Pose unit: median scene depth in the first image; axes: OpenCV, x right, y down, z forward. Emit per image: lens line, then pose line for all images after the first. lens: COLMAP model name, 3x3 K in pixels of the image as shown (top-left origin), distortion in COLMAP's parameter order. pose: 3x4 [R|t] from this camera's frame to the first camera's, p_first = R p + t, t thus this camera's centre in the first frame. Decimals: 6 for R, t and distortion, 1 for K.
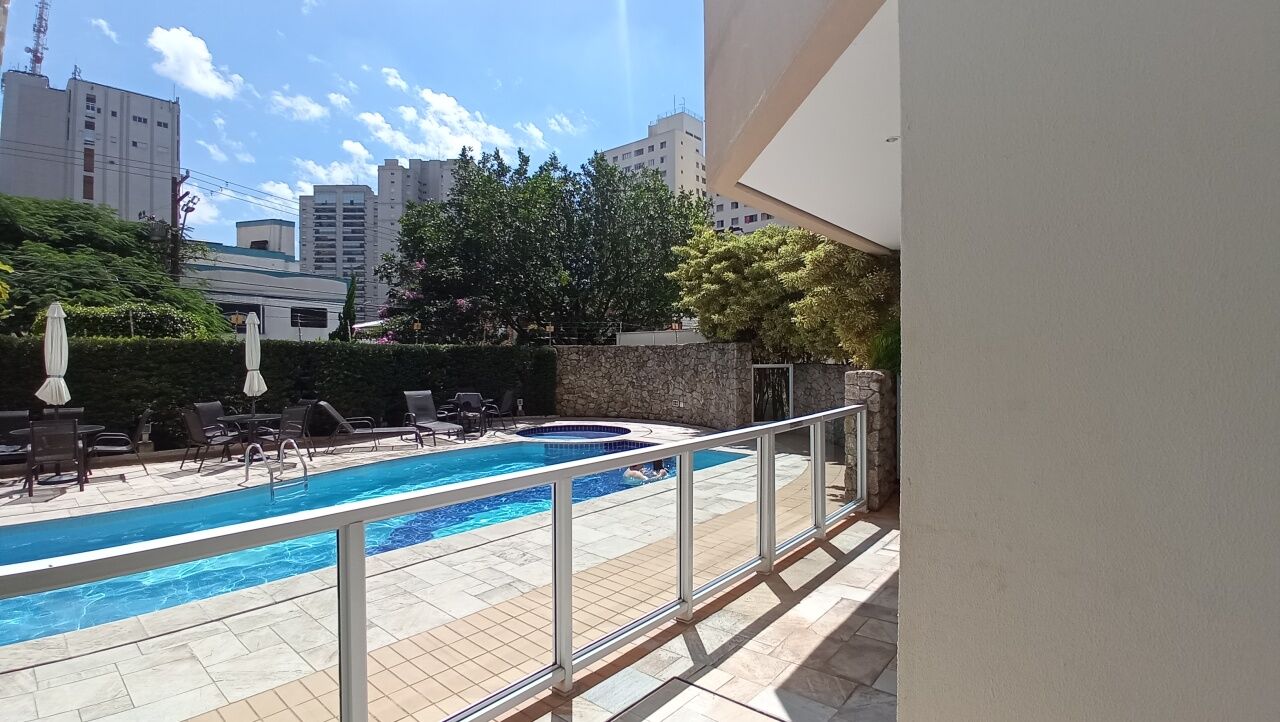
lens RADIAL K [[573.1, 0, 640.0], [0, 573.1, 361.0], [0, 0, 1]] dist [-0.033762, -0.000534]
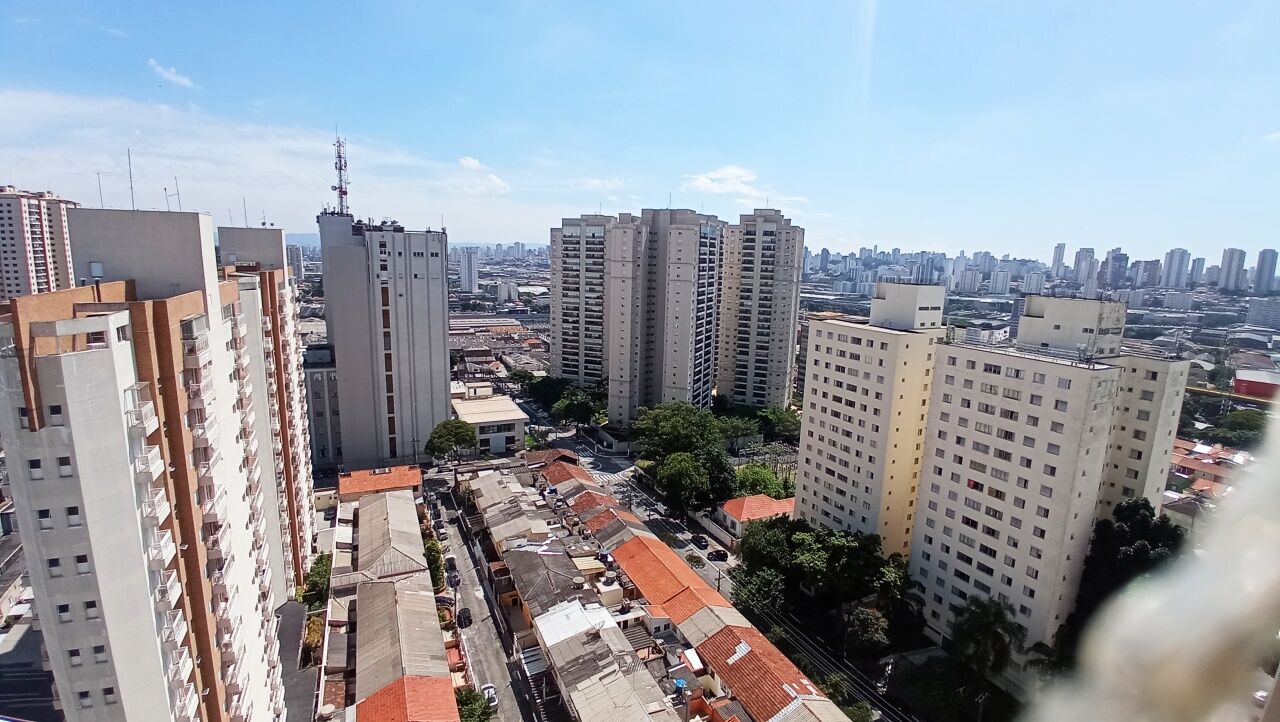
lens RADIAL K [[573.1, 0, 640.0], [0, 573.1, 361.0], [0, 0, 1]] dist [-0.033762, -0.000534]
pose [[0.912420, 0.101227, -0.396538, 0.023023], [-0.035048, 0.984695, 0.170726, -0.234931], [0.407752, -0.141875, 0.902003, 0.029703]]
